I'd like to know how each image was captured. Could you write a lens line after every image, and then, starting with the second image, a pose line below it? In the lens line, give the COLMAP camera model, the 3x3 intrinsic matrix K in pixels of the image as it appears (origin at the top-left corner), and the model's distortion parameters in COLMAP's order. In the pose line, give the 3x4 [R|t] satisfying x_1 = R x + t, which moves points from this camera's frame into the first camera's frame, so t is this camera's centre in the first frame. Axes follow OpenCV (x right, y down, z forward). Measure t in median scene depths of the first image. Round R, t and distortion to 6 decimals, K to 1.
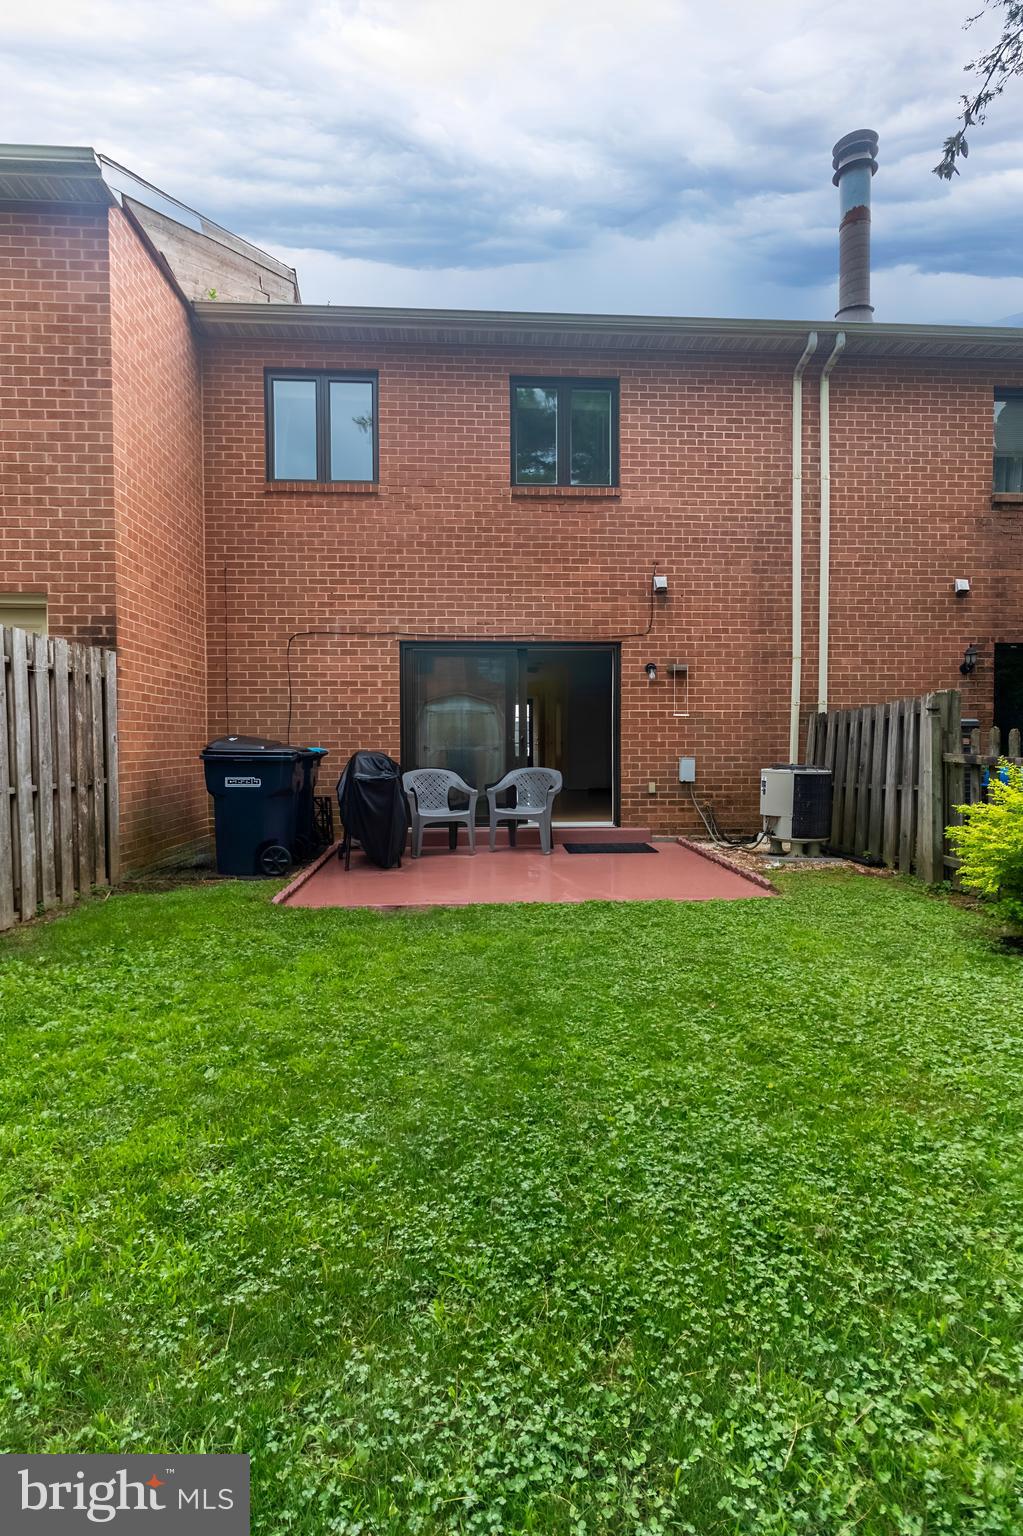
lens RADIAL K [[719.6, 0, 499.0], [0, 719.6, 764.4], [0, 0, 1]] dist [-0.000345, -0.006587]
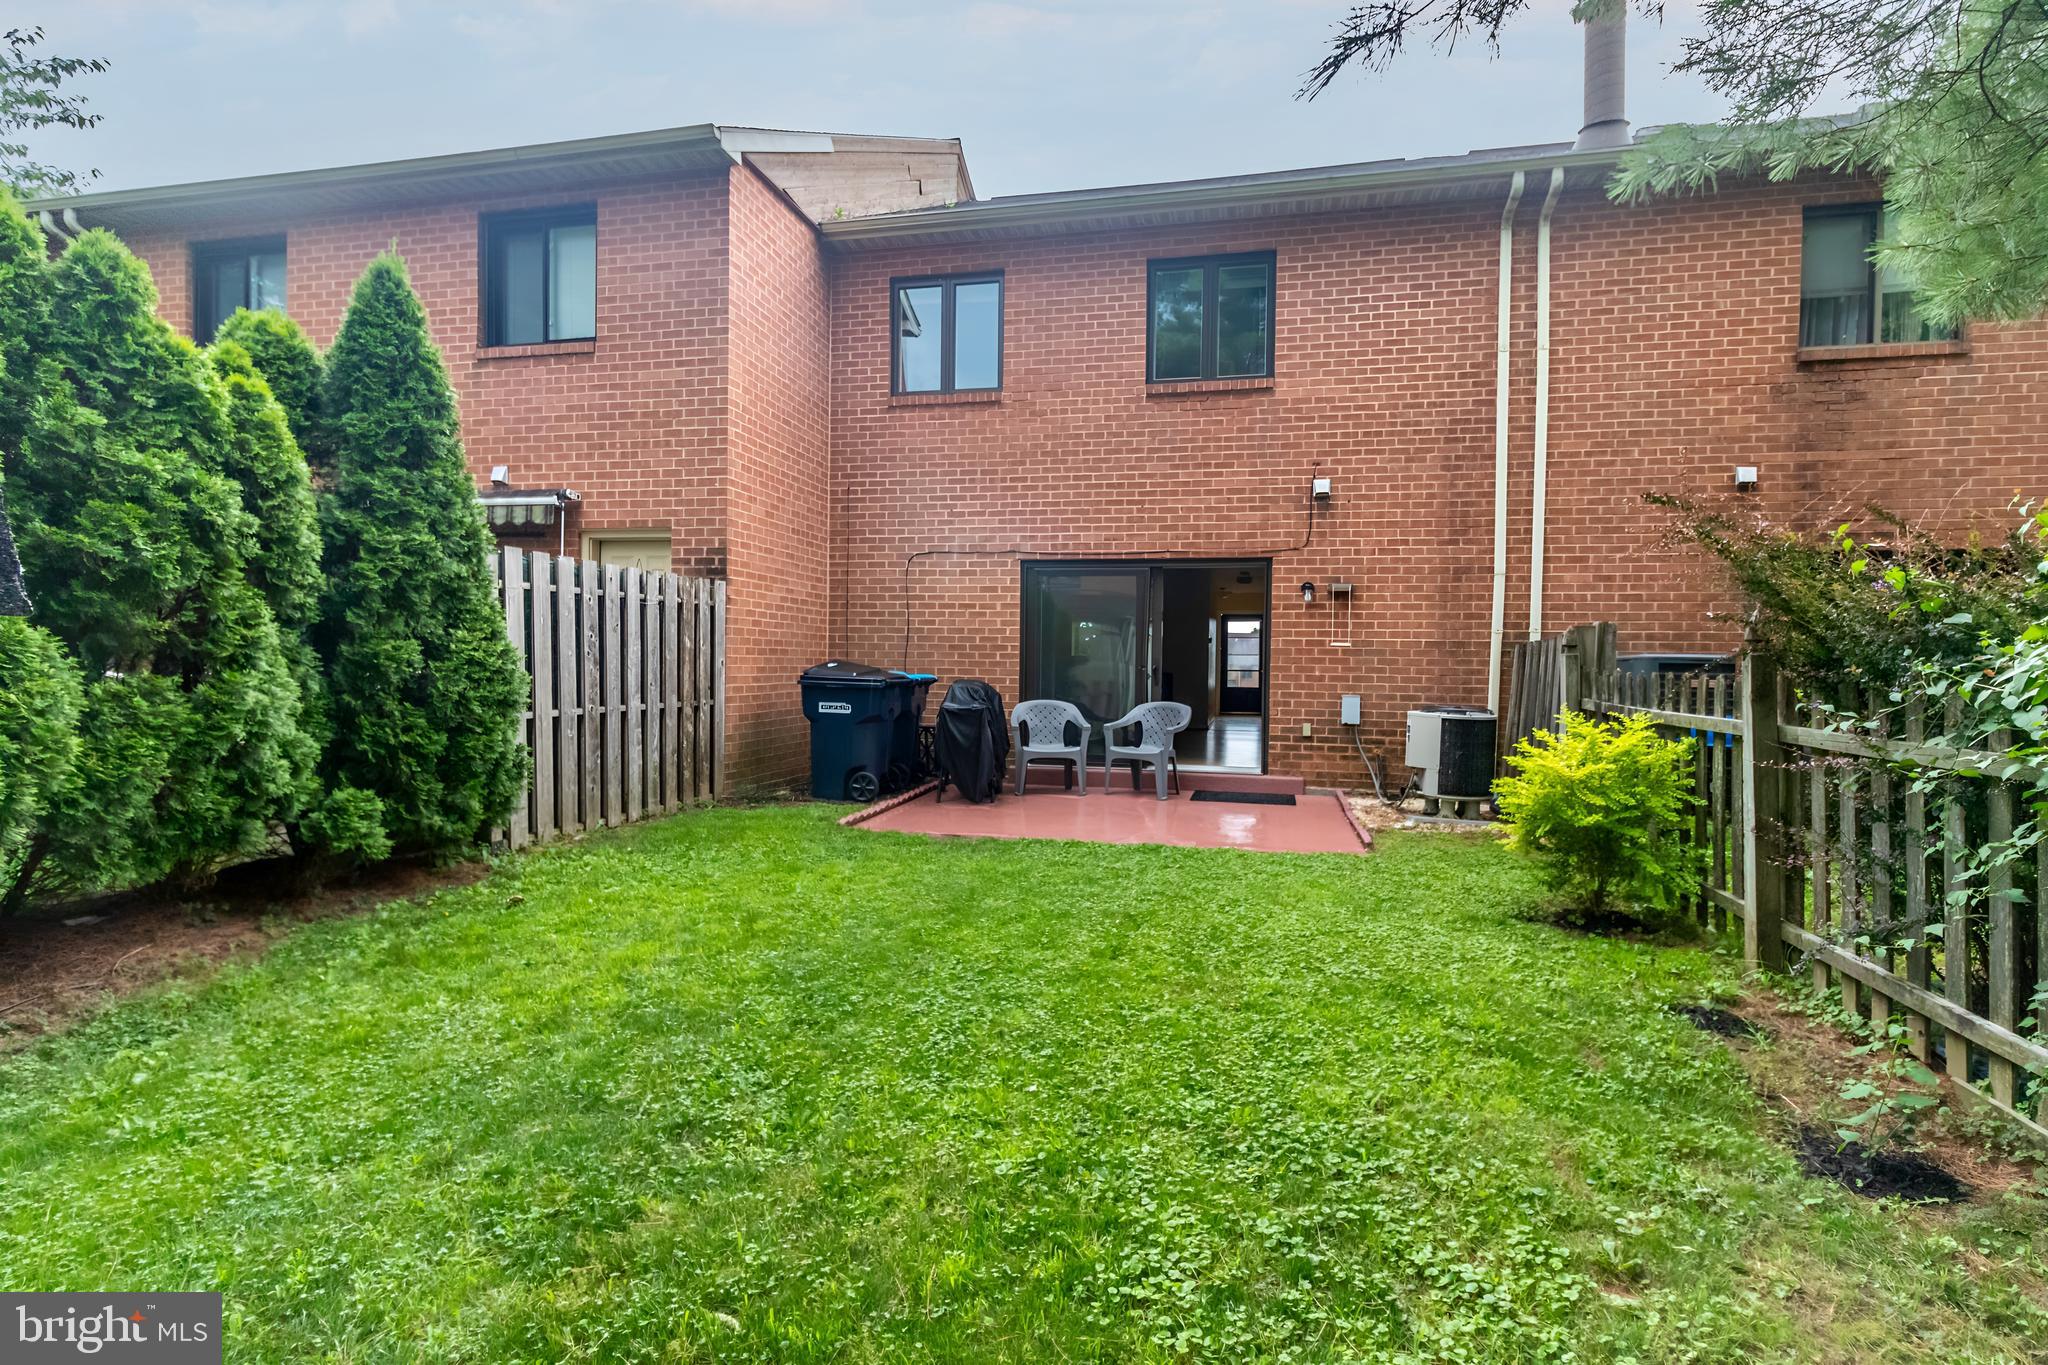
lens RADIAL K [[959.4, 0, 1024.0], [0, 959.4, 682.5], [0, 0, 1]] dist [-0.000345, -0.006587]
pose [[0.960390, 0.023110, -0.277699, 0.209956], [-0.026493, 0.999613, -0.008434, -0.004846], [0.277397, 0.015457, 0.960631, -0.173015]]
